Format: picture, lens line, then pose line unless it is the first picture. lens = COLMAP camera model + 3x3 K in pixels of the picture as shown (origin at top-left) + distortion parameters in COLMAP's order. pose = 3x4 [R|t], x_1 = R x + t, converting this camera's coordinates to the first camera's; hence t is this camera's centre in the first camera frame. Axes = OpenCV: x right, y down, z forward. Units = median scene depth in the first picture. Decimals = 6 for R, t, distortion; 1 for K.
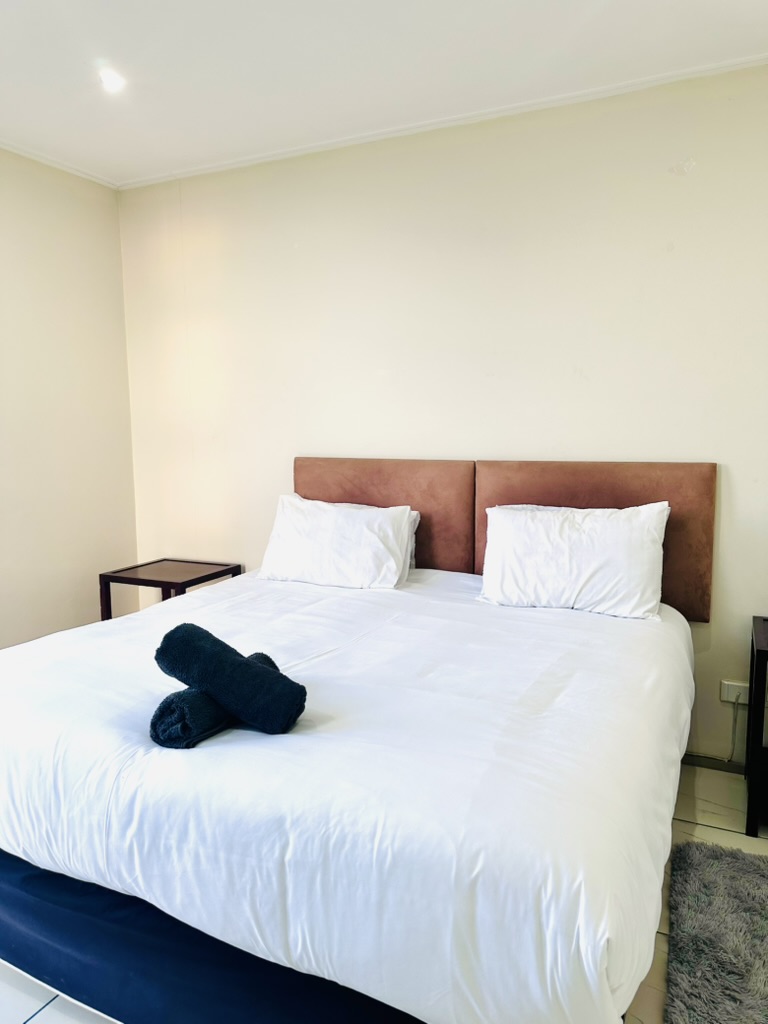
lens RADIAL K [[712.7, 0, 384.0], [0, 712.7, 512.0], [0, 0, 1]] dist [0.041906, -0.048133]
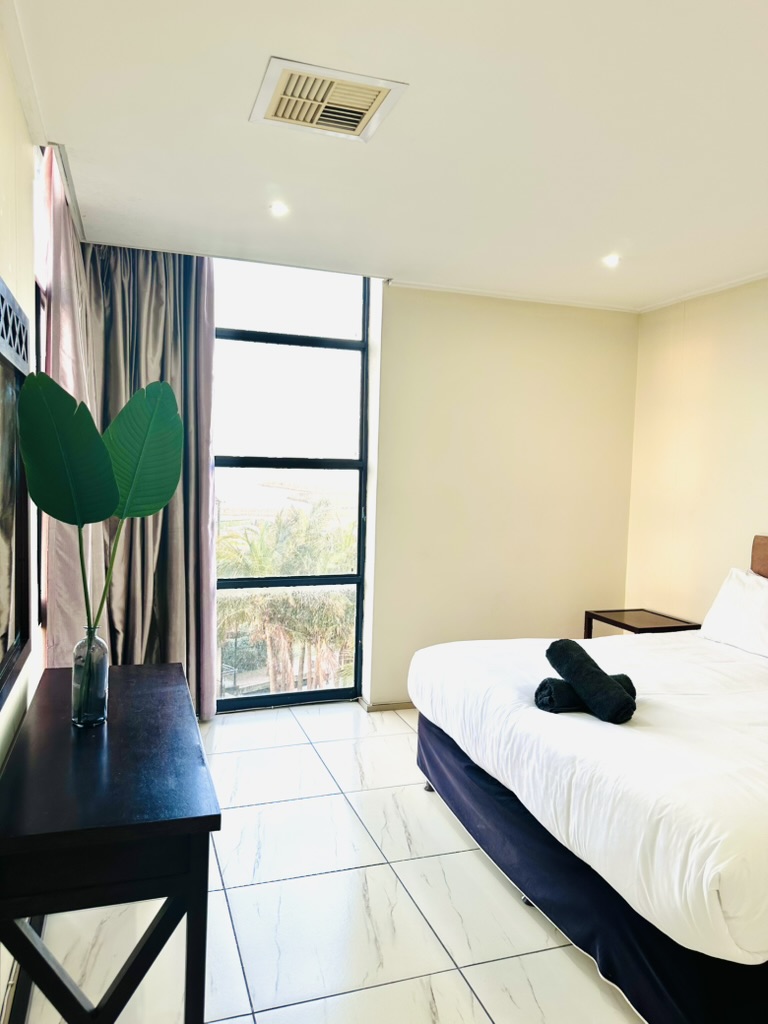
lens RADIAL K [[712.7, 0, 384.0], [0, 712.7, 512.0], [0, 0, 1]] dist [0.041906, -0.048133]
pose [[0.707539, 0.065562, -0.703626, 0.626350], [-0.118672, 0.992571, -0.026846, -0.035248], [0.696638, 0.102495, 0.710063, -0.502343]]
